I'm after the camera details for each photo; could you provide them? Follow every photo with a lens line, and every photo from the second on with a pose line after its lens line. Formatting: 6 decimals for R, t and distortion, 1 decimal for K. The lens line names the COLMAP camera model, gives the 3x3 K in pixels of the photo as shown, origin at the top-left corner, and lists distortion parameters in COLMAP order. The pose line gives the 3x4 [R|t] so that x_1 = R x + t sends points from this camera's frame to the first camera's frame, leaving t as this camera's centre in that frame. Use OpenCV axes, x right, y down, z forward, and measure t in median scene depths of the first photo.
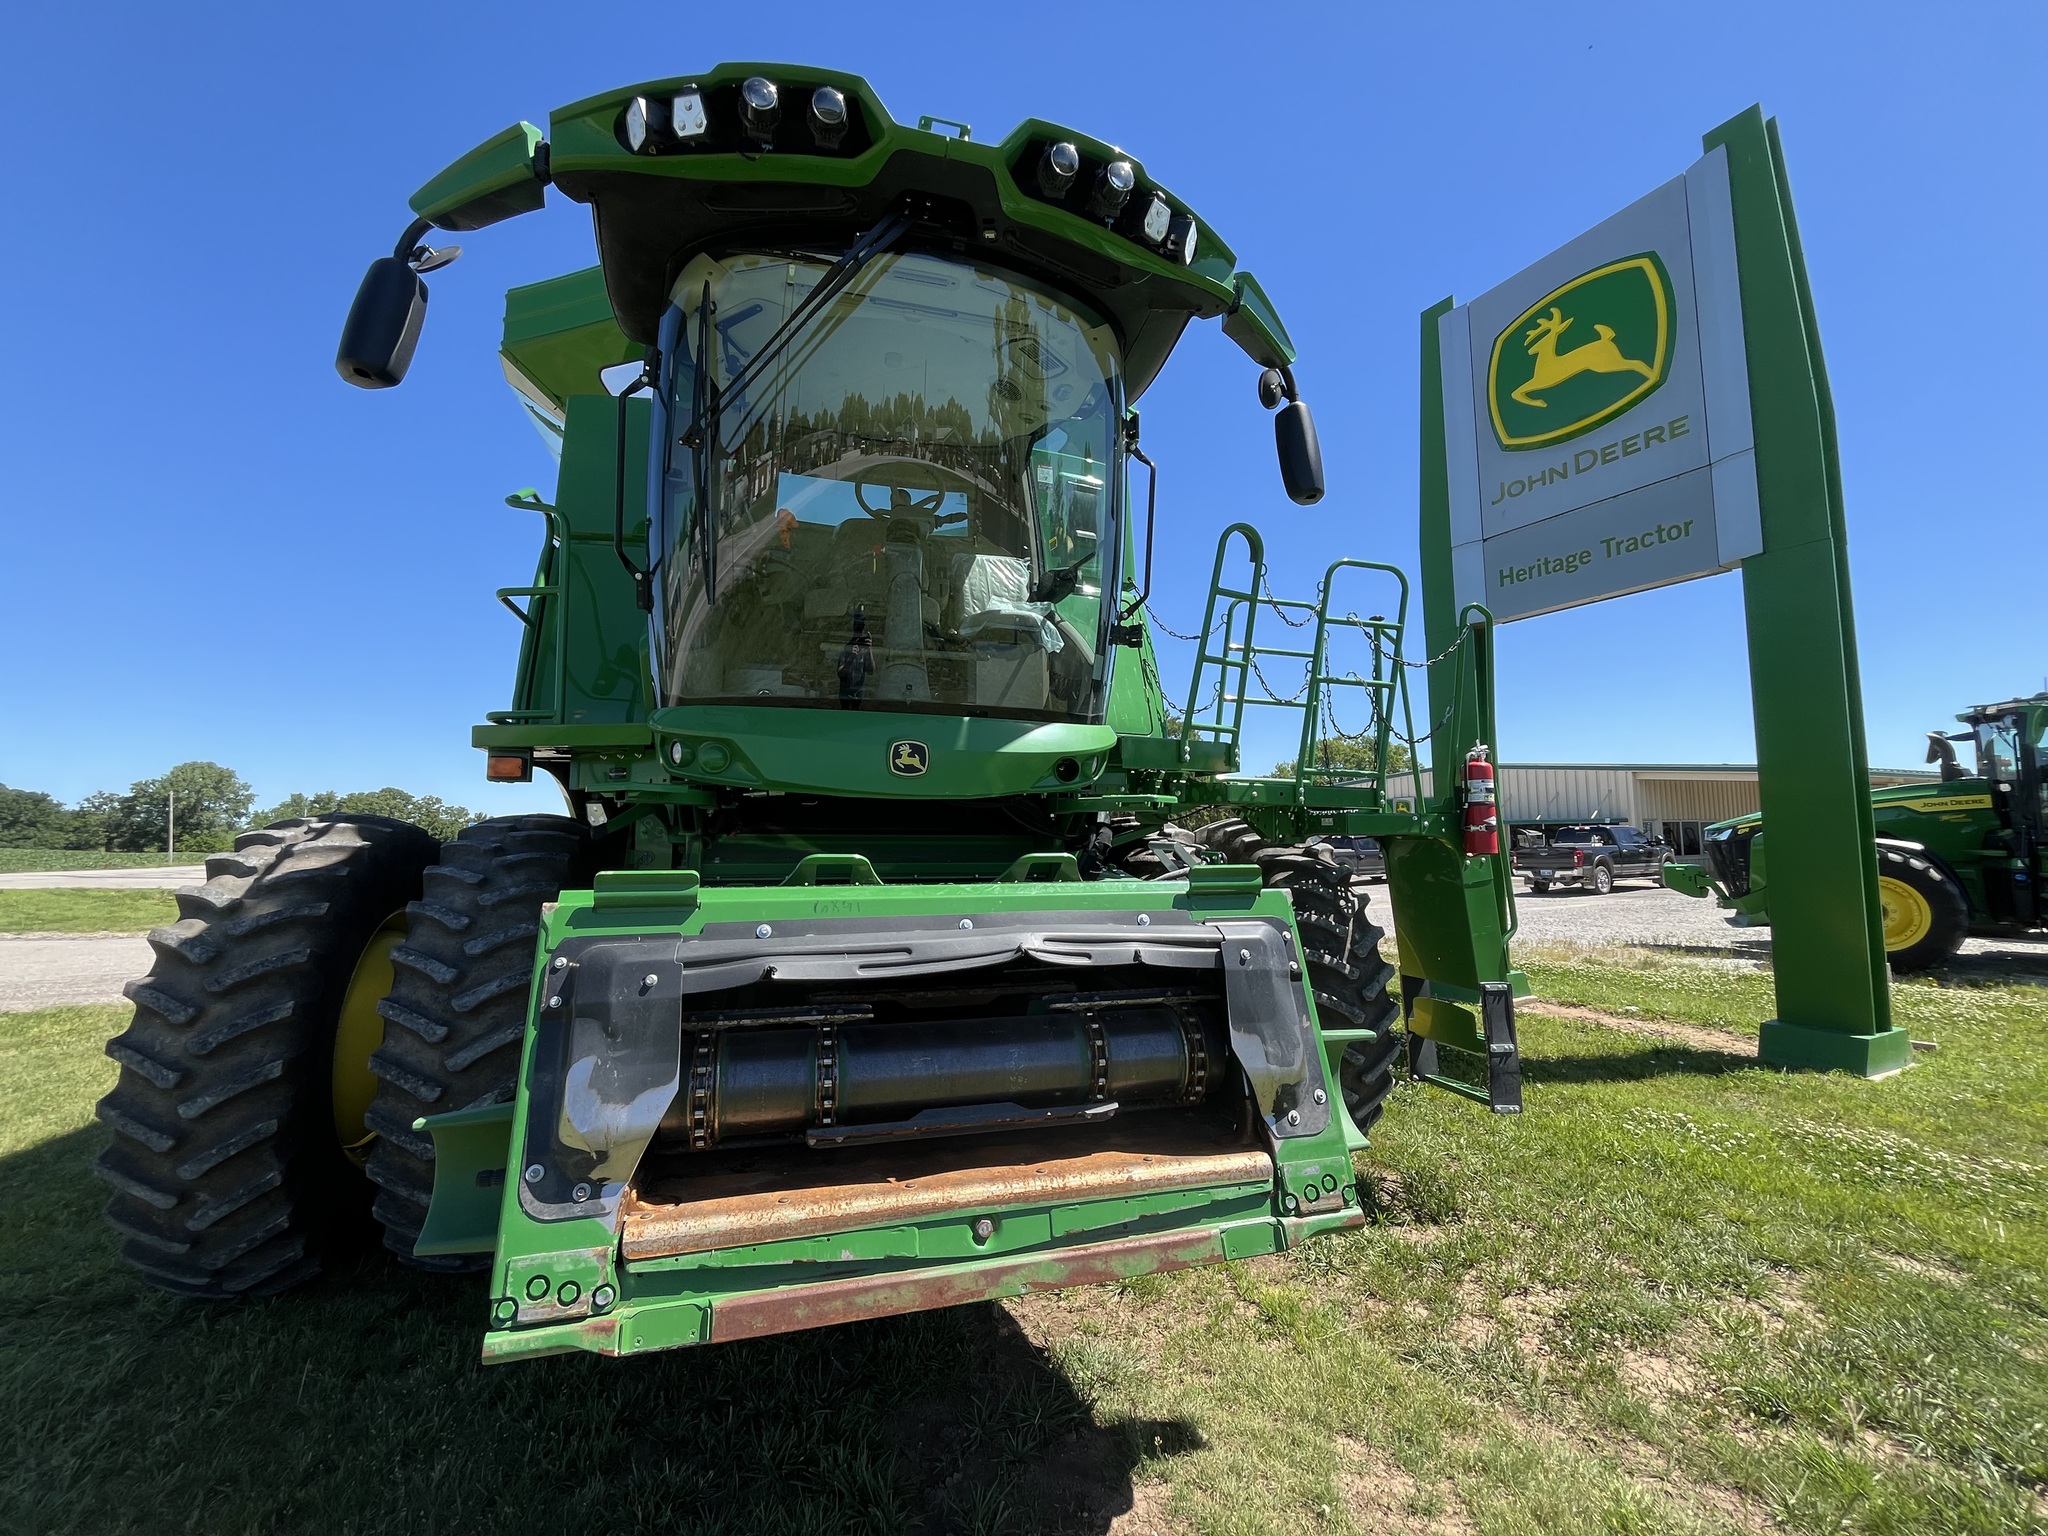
lens RADIAL K [[829.0, 0, 1016.7], [0, 829.0, 765.2], [0, 0, 1]] dist [-0.001541, -0.000273]
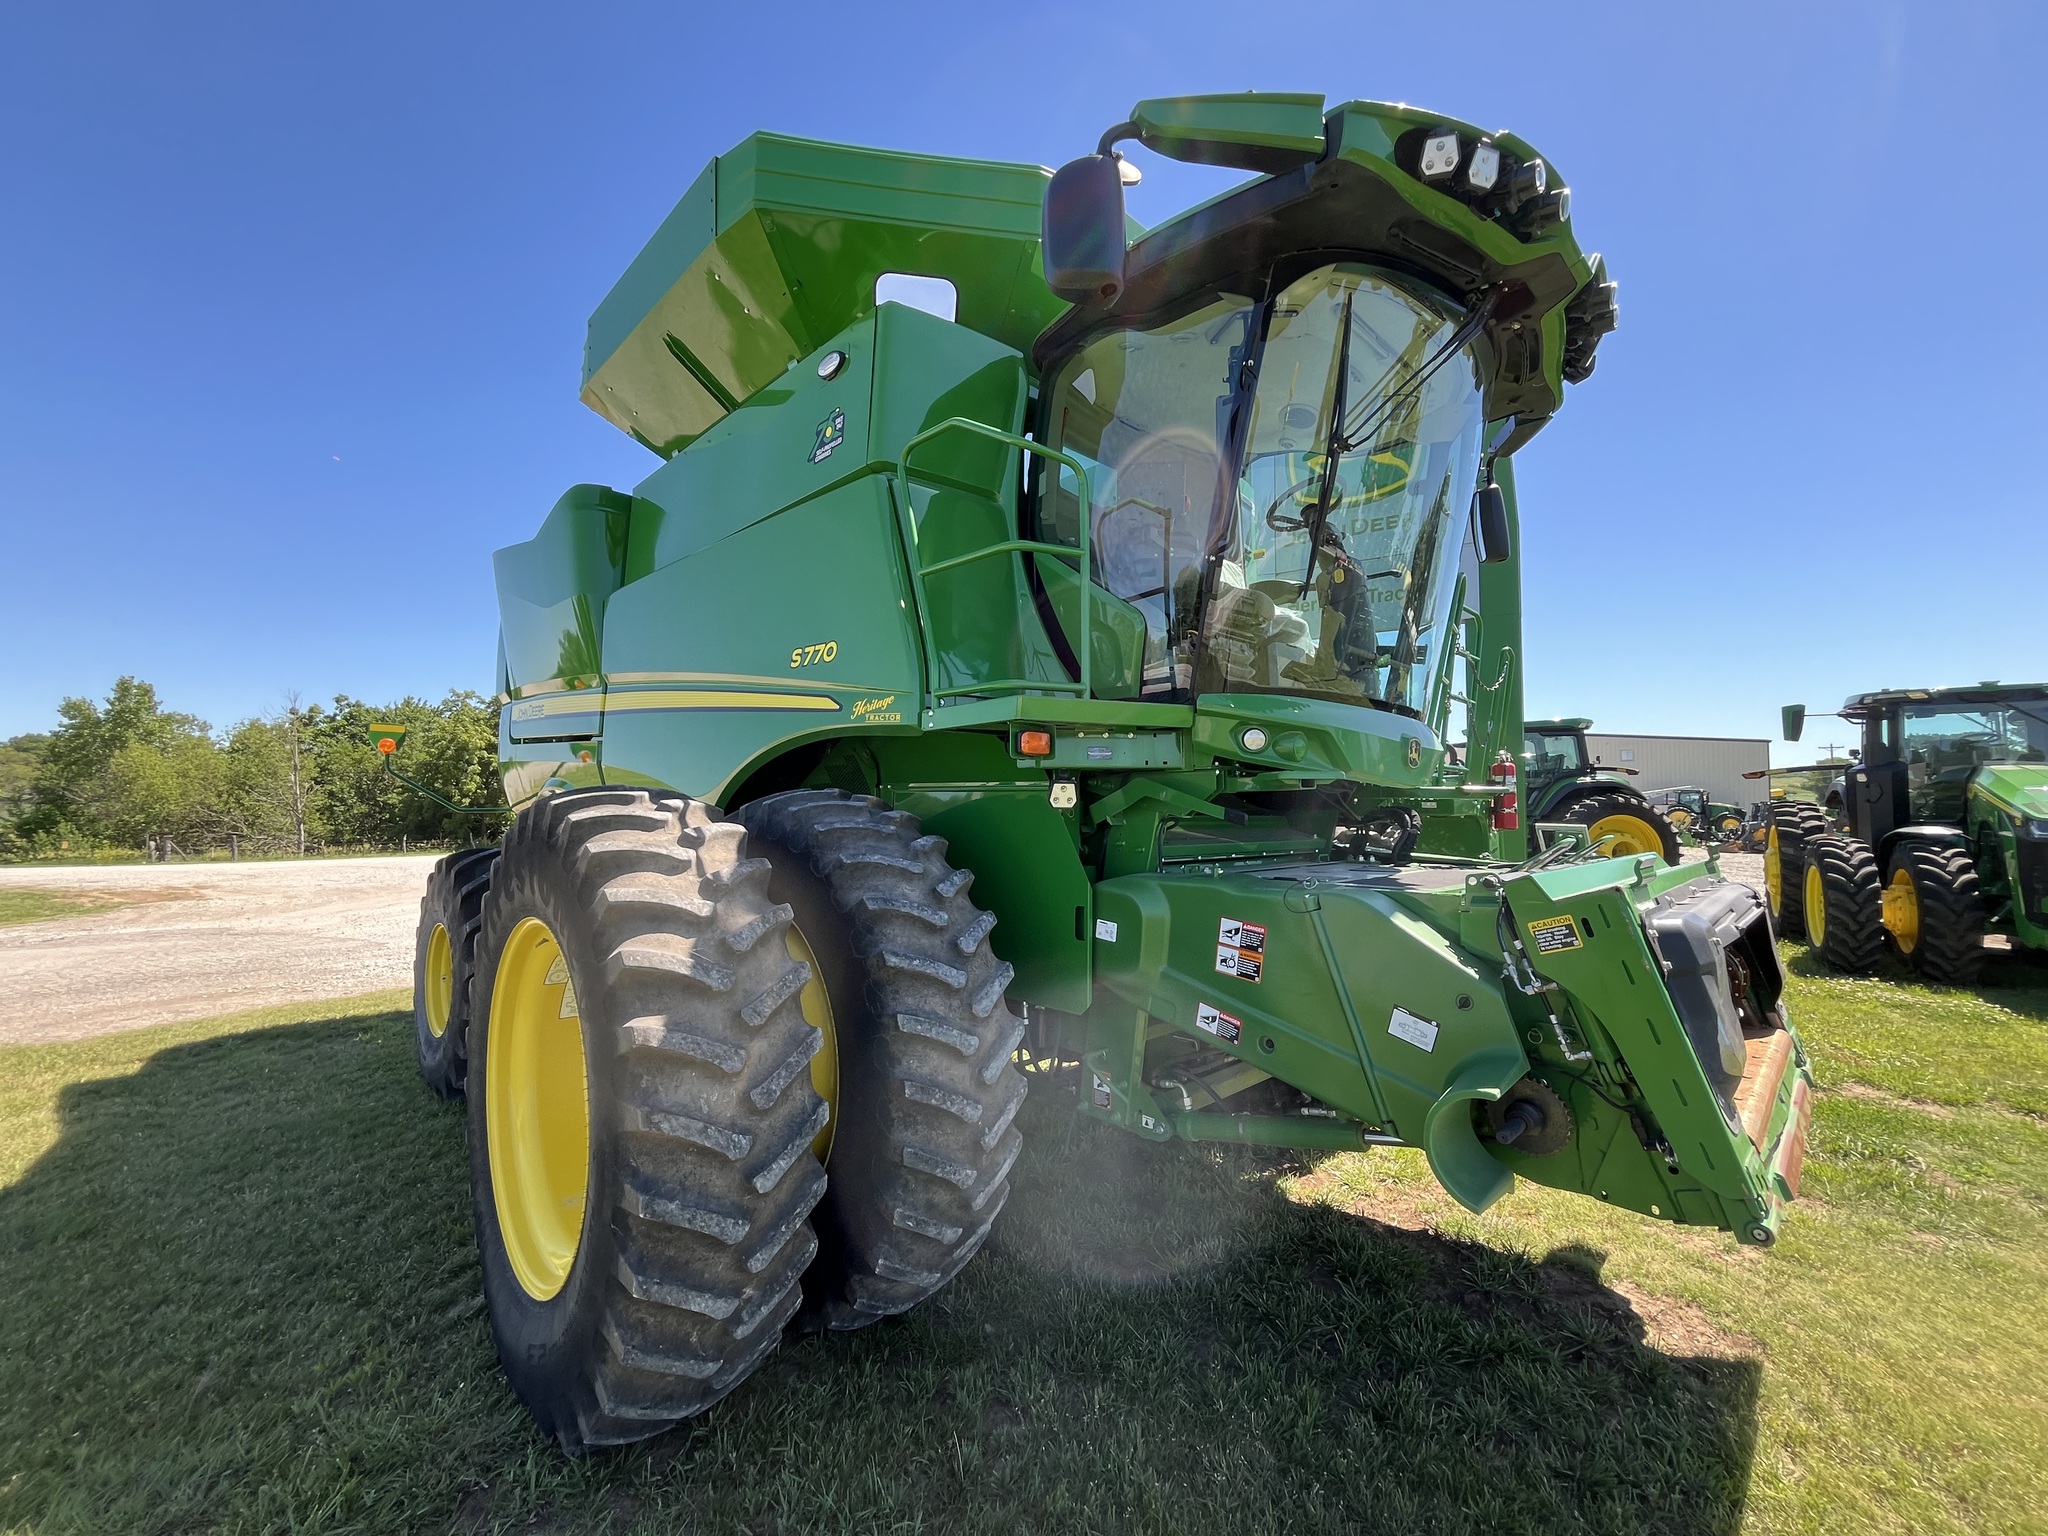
lens RADIAL K [[829.0, 0, 1016.7], [0, 829.0, 765.2], [0, 0, 1]] dist [-0.001541, -0.000273]
pose [[0.880145, 0.029330, 0.473799, -1.047370], [-0.047262, 0.998545, 0.025980, 0.004102], [-0.472347, -0.045259, 0.880250, 0.213182]]
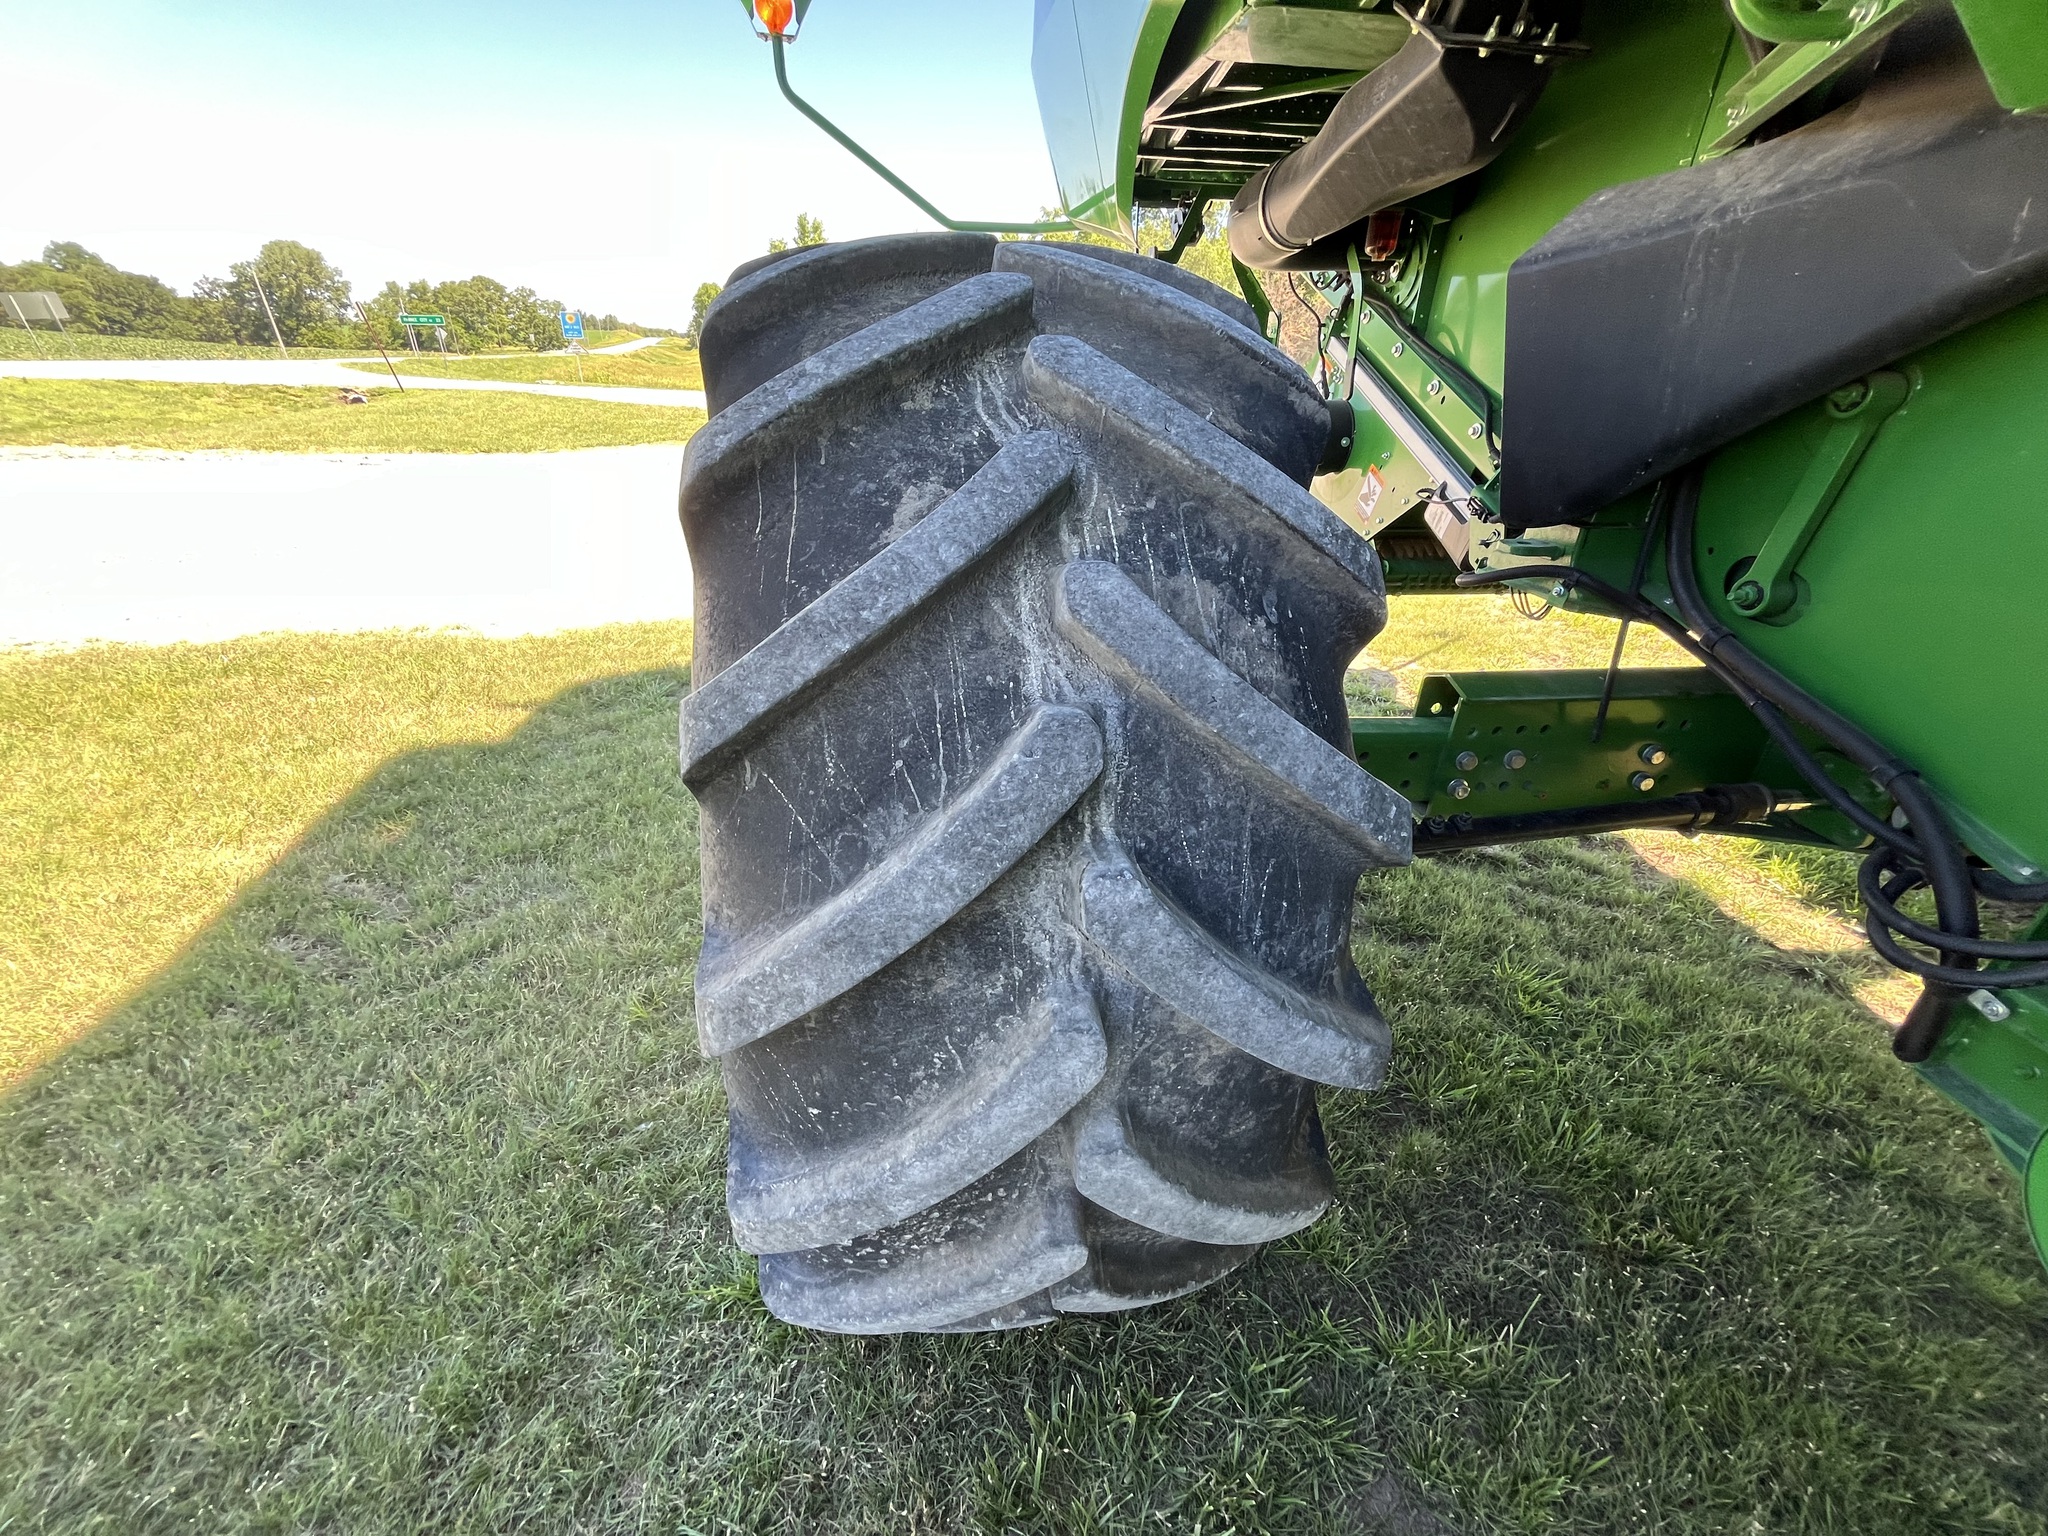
lens RADIAL K [[832.9, 0, 1010.5], [0, 832.9, 761.3], [0, 0, 1]] dist [0.000243, -0.000070]
pose [[0.989052, 0.084746, -0.120808, -1.095966], [-0.010083, 0.855553, 0.517616, 0.295787], [0.147223, -0.510731, 0.847041, 1.934542]]
